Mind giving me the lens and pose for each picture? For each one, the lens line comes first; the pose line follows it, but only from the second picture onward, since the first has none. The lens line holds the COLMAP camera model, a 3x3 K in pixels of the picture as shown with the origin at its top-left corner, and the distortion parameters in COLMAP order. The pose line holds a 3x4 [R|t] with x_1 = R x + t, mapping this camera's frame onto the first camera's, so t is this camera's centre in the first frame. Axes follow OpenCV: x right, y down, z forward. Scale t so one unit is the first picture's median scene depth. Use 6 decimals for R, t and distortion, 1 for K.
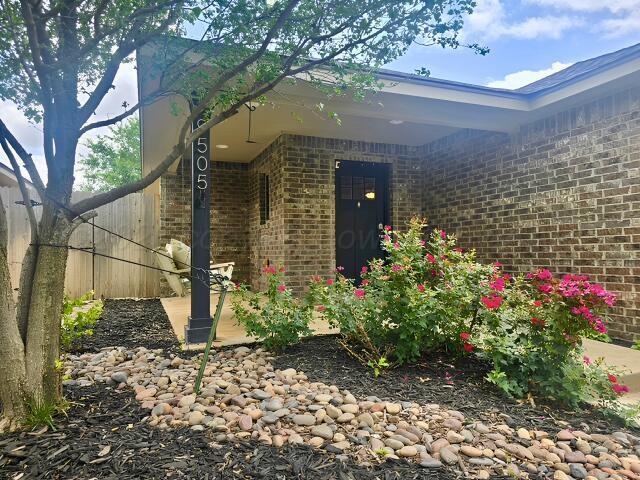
lens RADIAL K [[437.0, 0, 320.0], [0, 437.0, 240.0], [0, 0, 1]] dist [0.111120, -0.119185]
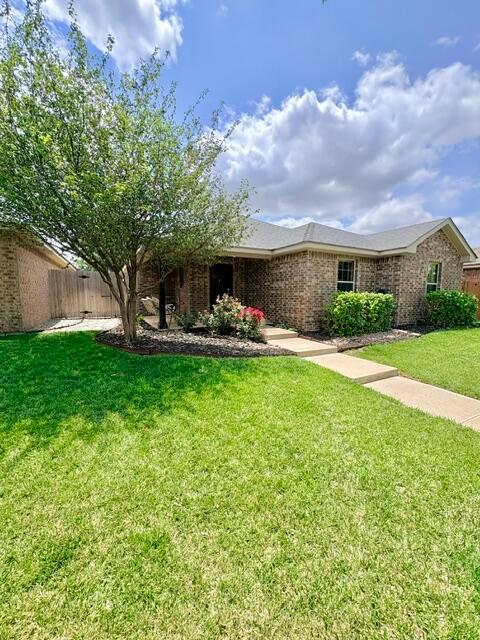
lens RADIAL K [[257.2, 0, 240.0], [0, 257.2, 320.0], [0, 0, 1]] dist [-0.001614, -0.000040]
pose [[0.994739, 0.004623, 0.102340, 0.072297], [-0.017583, 0.991861, 0.126104, -0.060325], [-0.100924, -0.127240, 0.986724, -0.659482]]
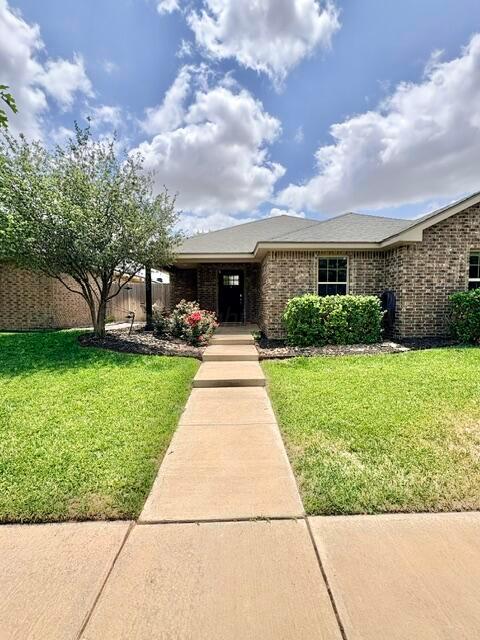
lens RADIAL K [[291.2, 0, 240.0], [0, 291.2, 320.0], [0, 0, 1]] dist [-0.001000, 0.000023]
pose [[0.938704, 0.023425, -0.343926, 0.915347], [0.008061, 0.995924, 0.089834, -0.054097], [0.344629, -0.087100, 0.934690, -0.707568]]
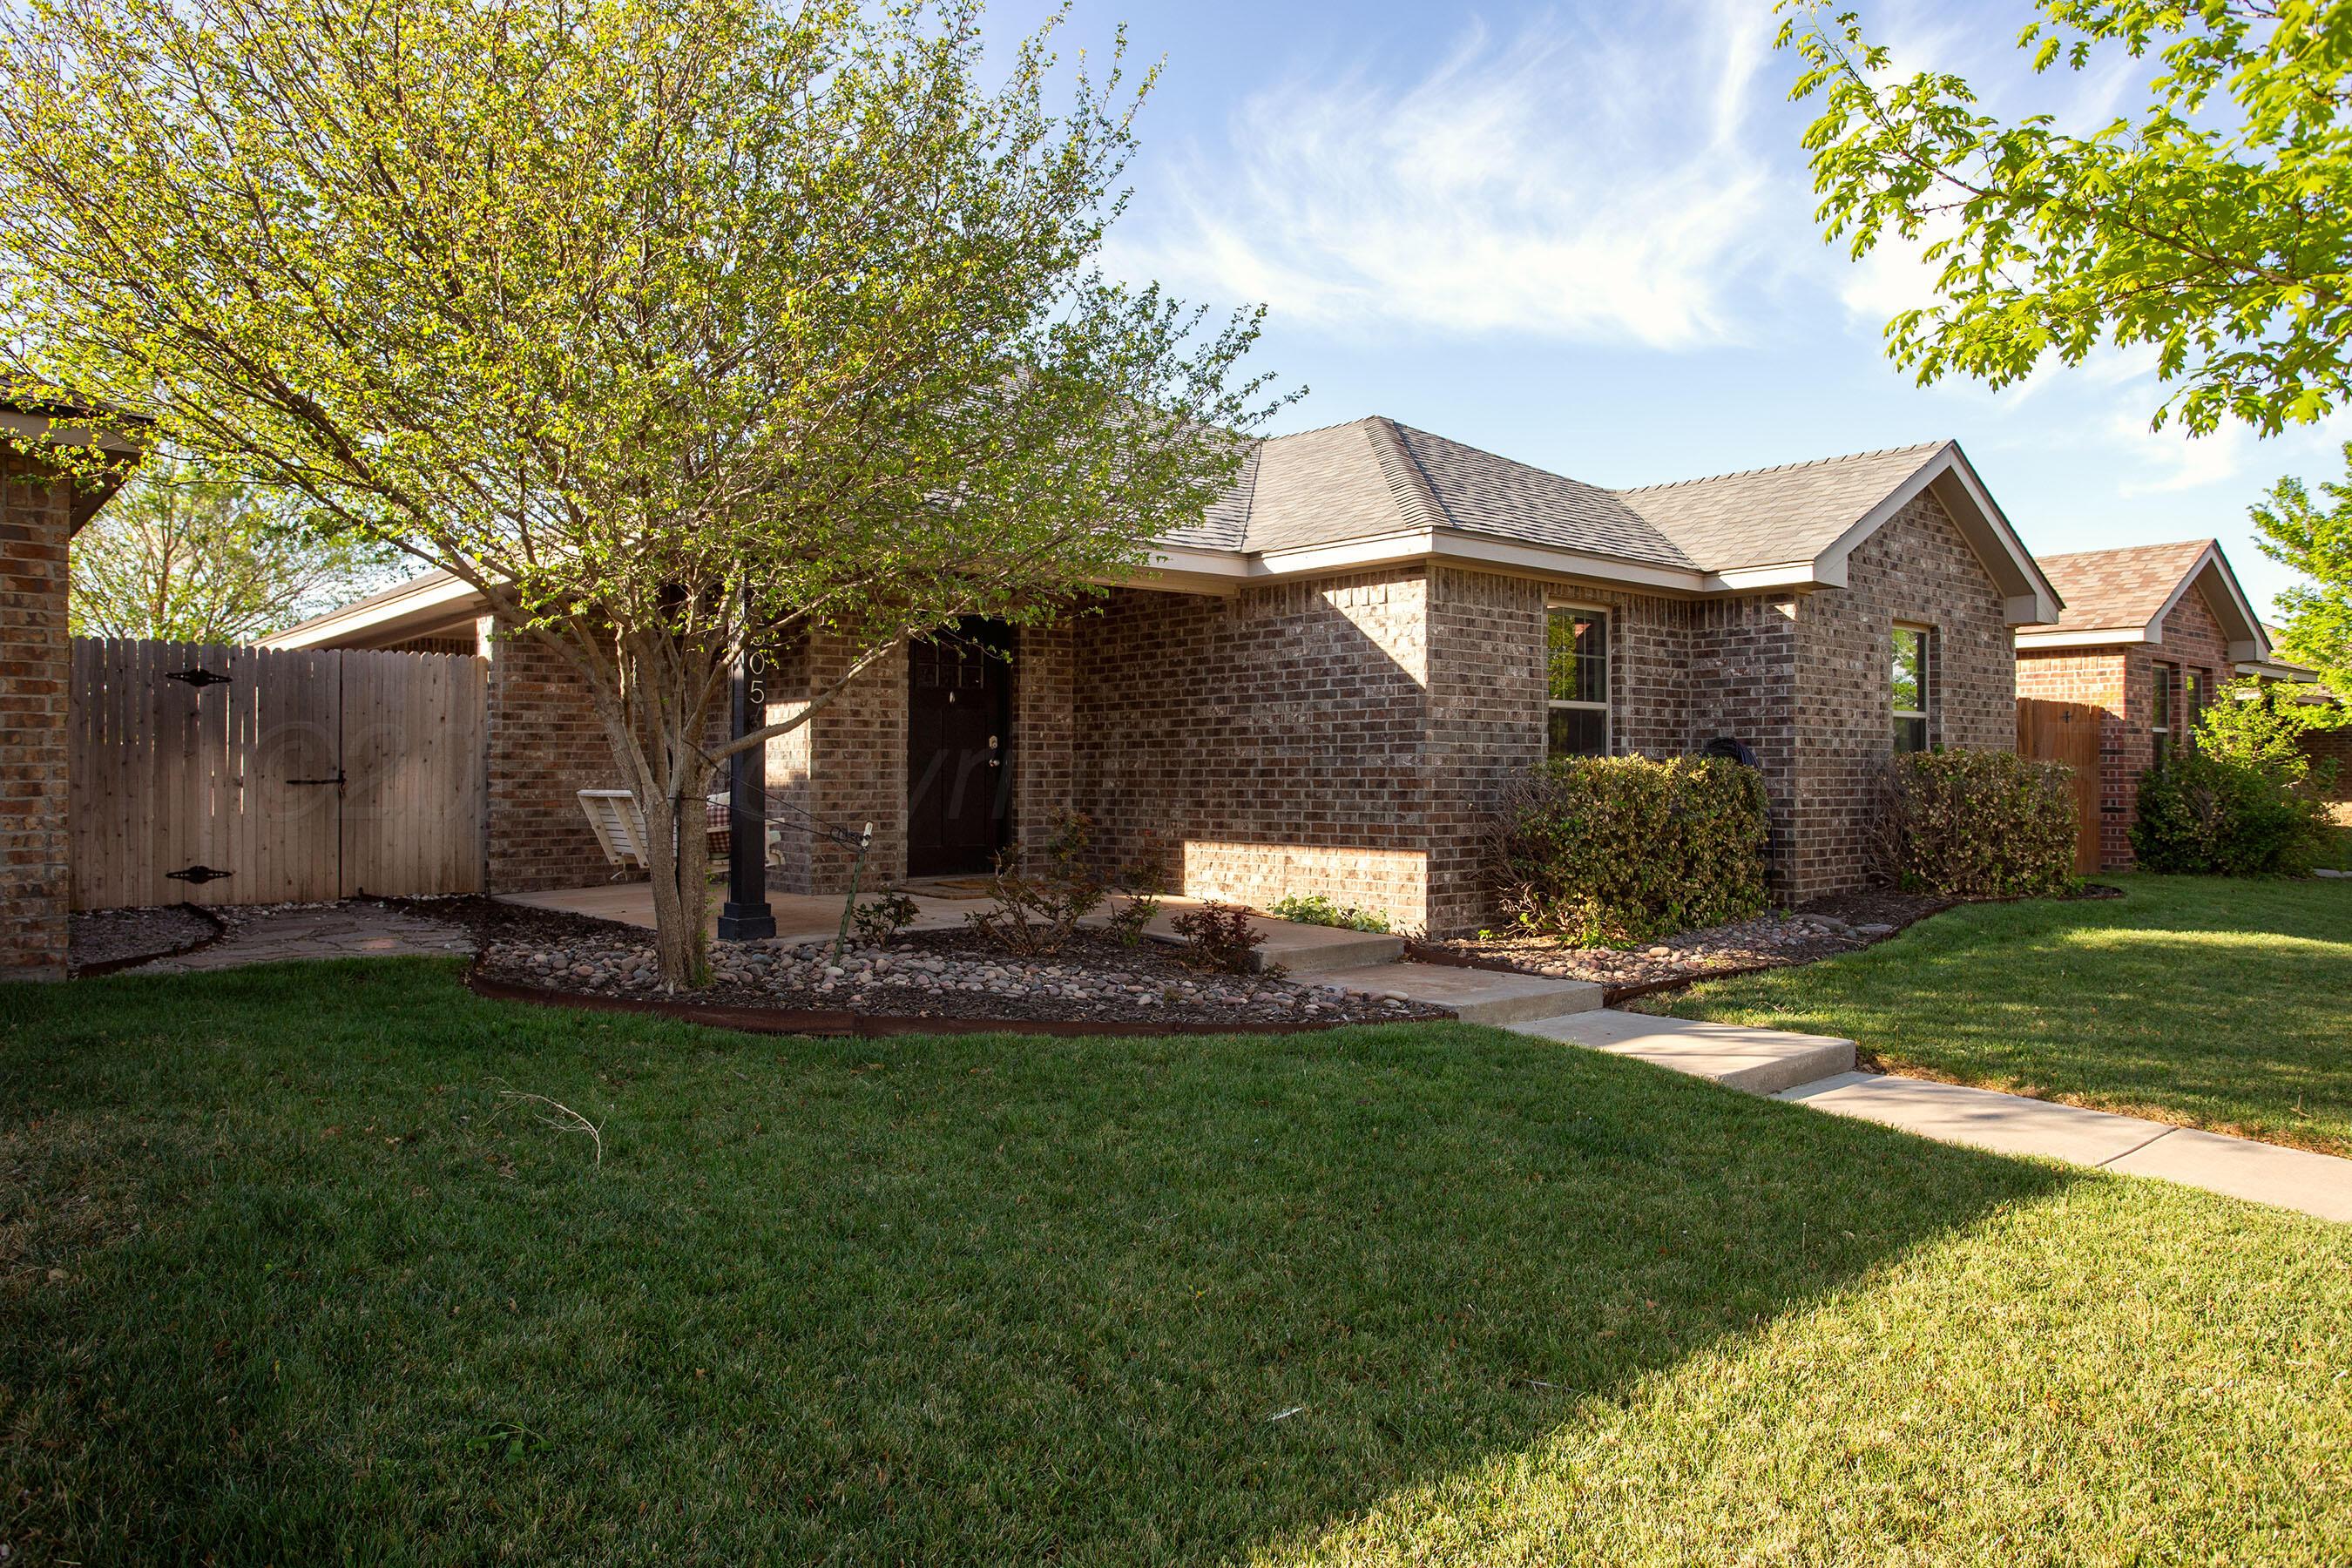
lens RADIAL K [[1544.1, 0, 1176.0], [0, 1544.1, 784.0], [0, 0, 1]] dist [-0.049125, -0.000153]
pose [[0.948652, 0.005712, 0.316271, -0.282263], [-0.017387, 0.999267, 0.034104, -0.060838], [-0.315845, -0.037852, 0.948056, -0.934665]]
